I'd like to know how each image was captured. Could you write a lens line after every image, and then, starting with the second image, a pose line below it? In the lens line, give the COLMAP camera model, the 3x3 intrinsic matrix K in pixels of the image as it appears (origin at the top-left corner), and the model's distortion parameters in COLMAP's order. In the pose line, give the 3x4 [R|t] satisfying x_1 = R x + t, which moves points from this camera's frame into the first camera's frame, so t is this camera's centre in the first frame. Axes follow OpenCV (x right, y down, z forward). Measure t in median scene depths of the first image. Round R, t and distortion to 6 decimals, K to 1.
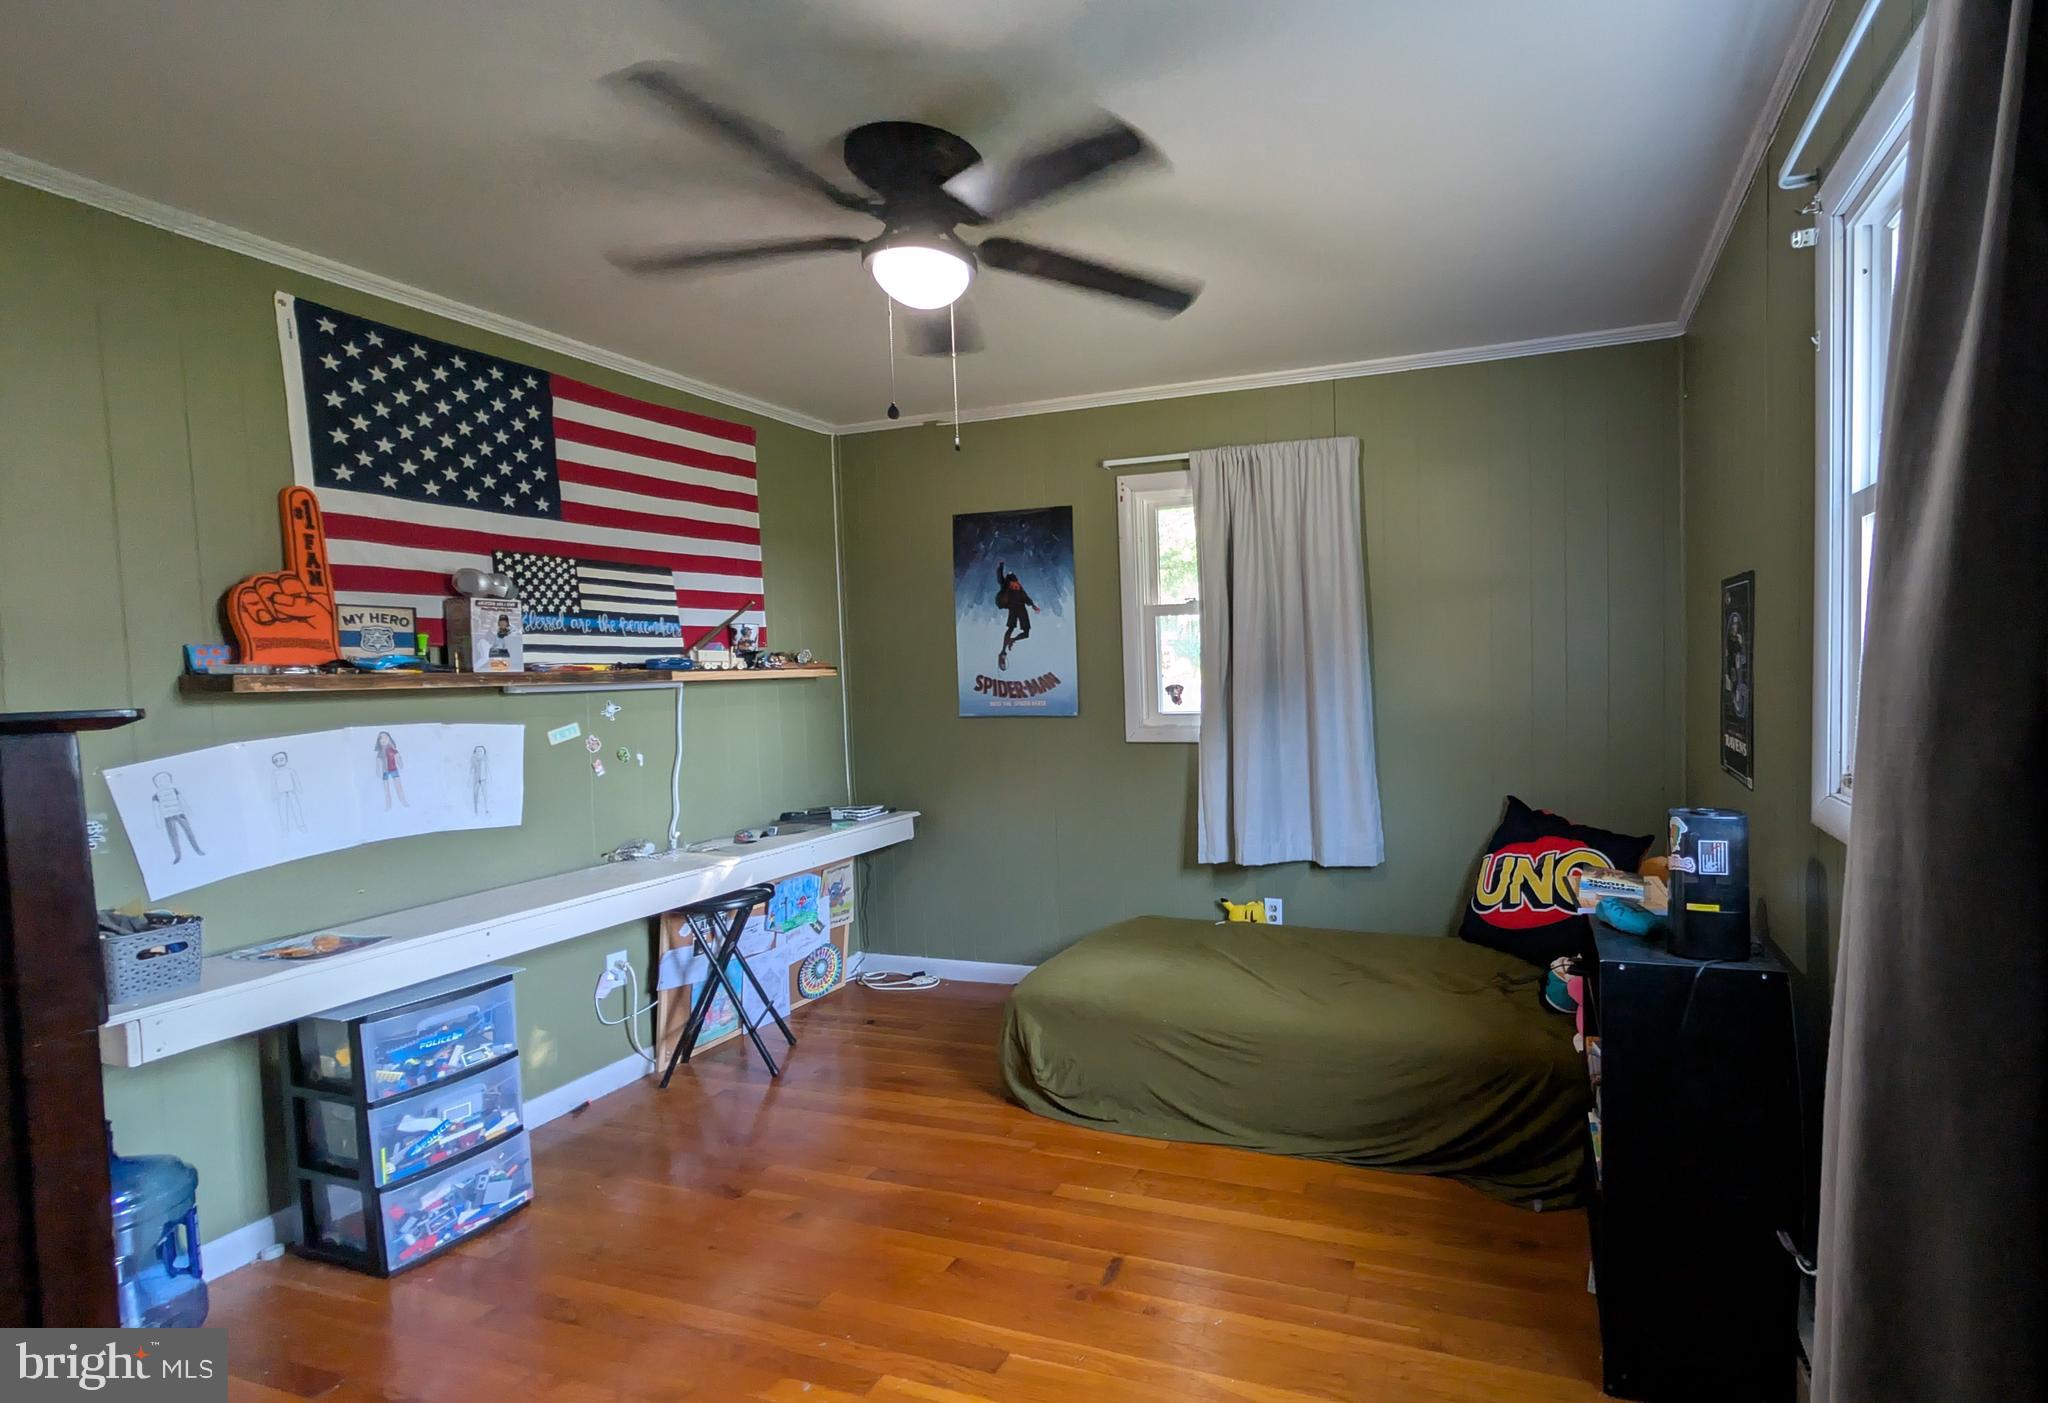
lens RADIAL K [[803.5, 0, 1024.0], [0, 803.5, 701.5], [0, 0, 1]] dist [0.000502, 0.000018]
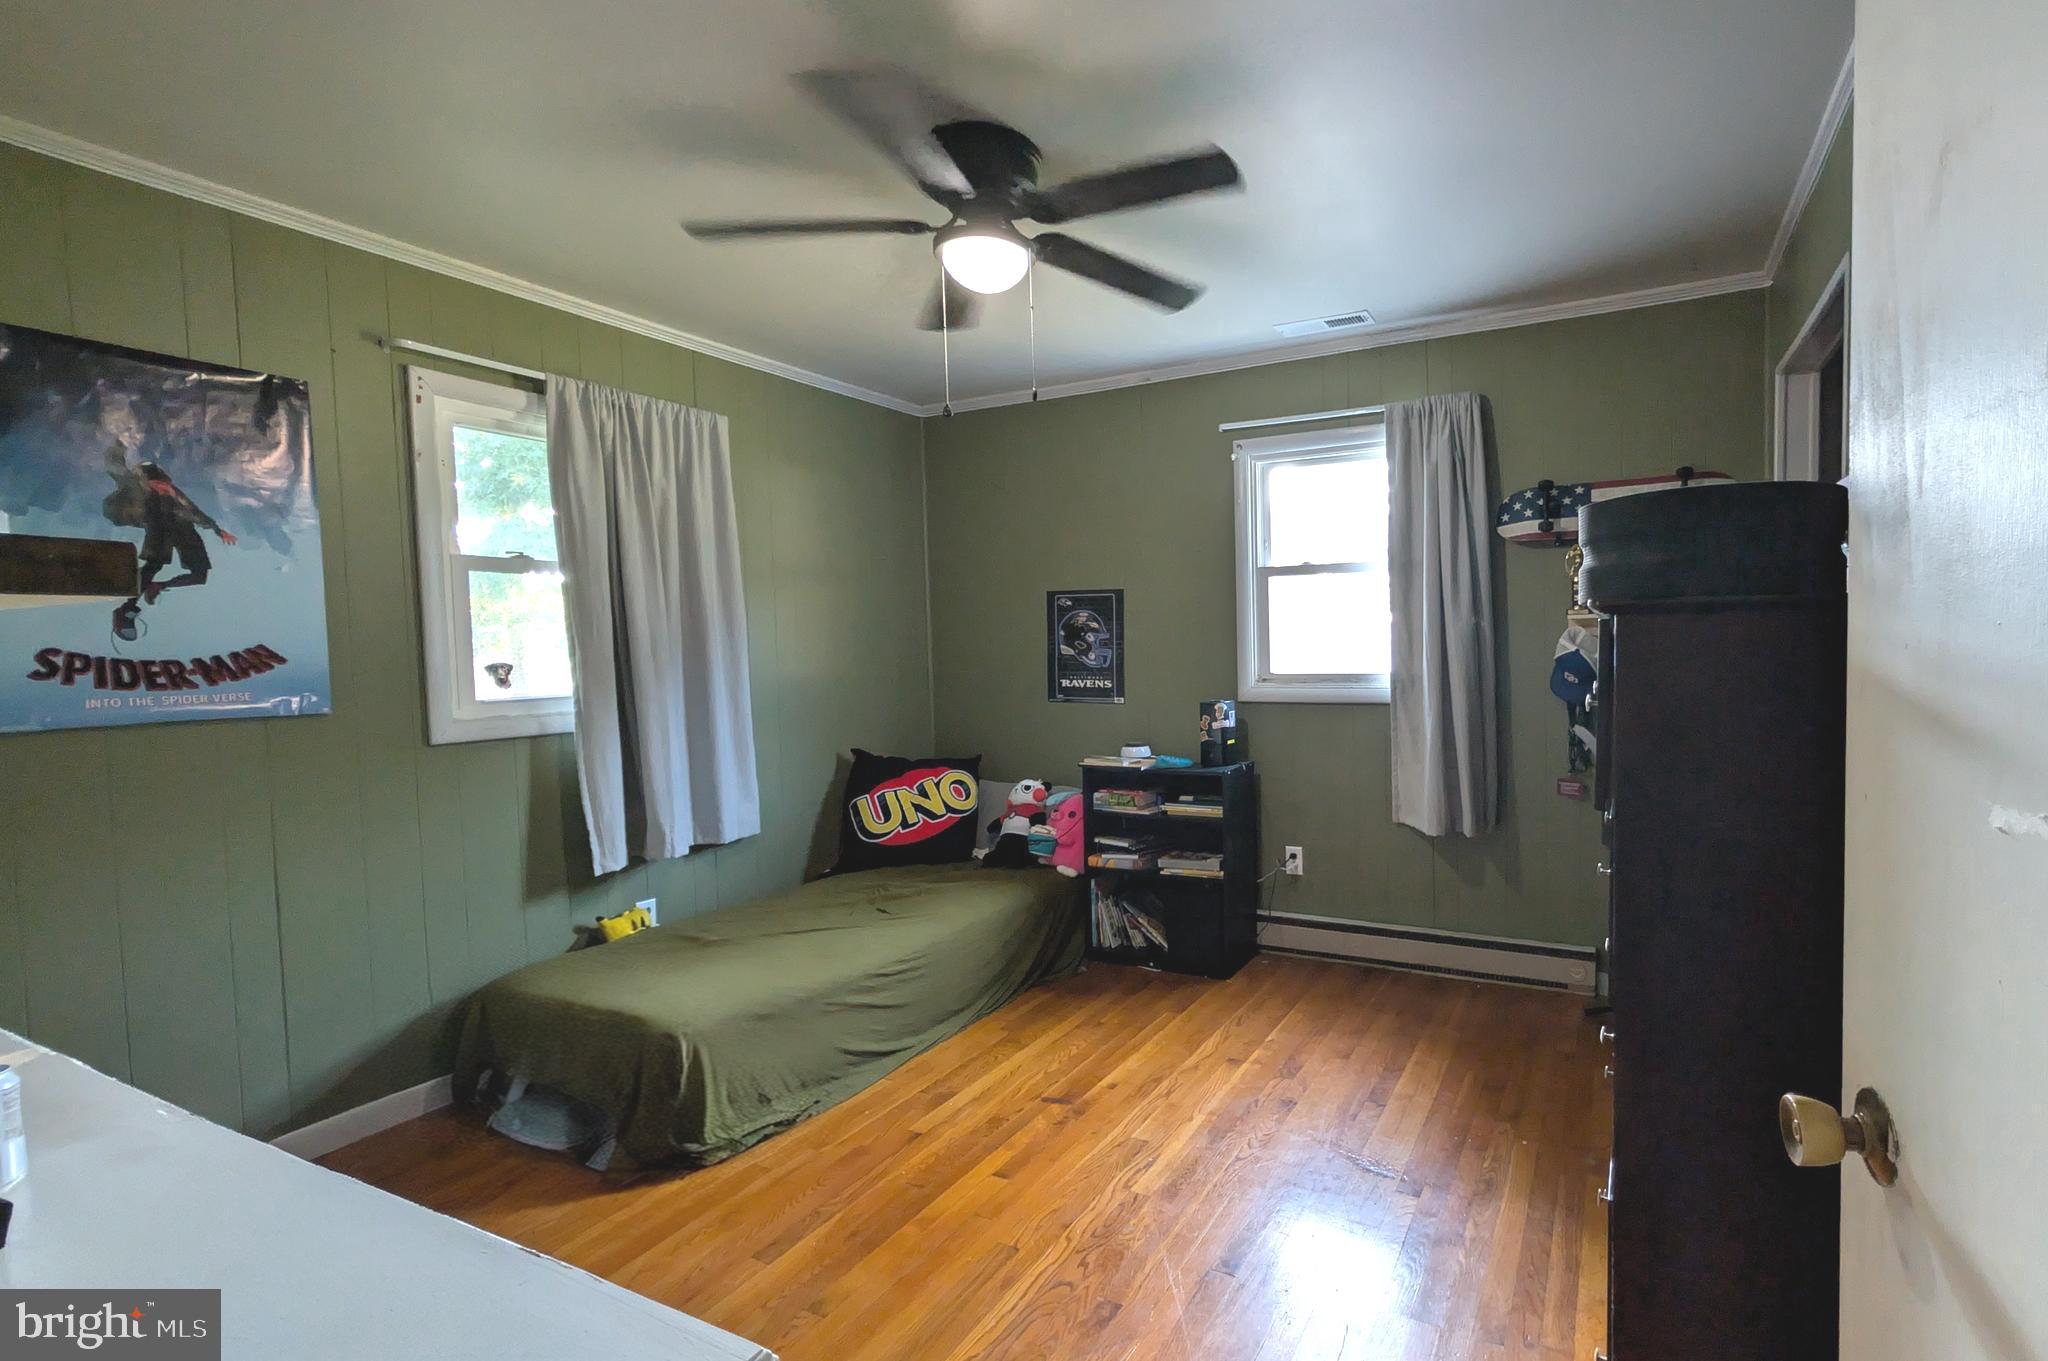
lens RADIAL K [[1057.4, 0, 1024.0], [0, 1057.4, 680.5], [0, 0, 1]] dist [-0.000095, 0.000012]
pose [[0.209083, -0.009082, 0.977856, -0.712906], [0.046668, 0.998910, -0.000701, 0.020650], [-0.976784, 0.045781, 0.209279, 0.314008]]
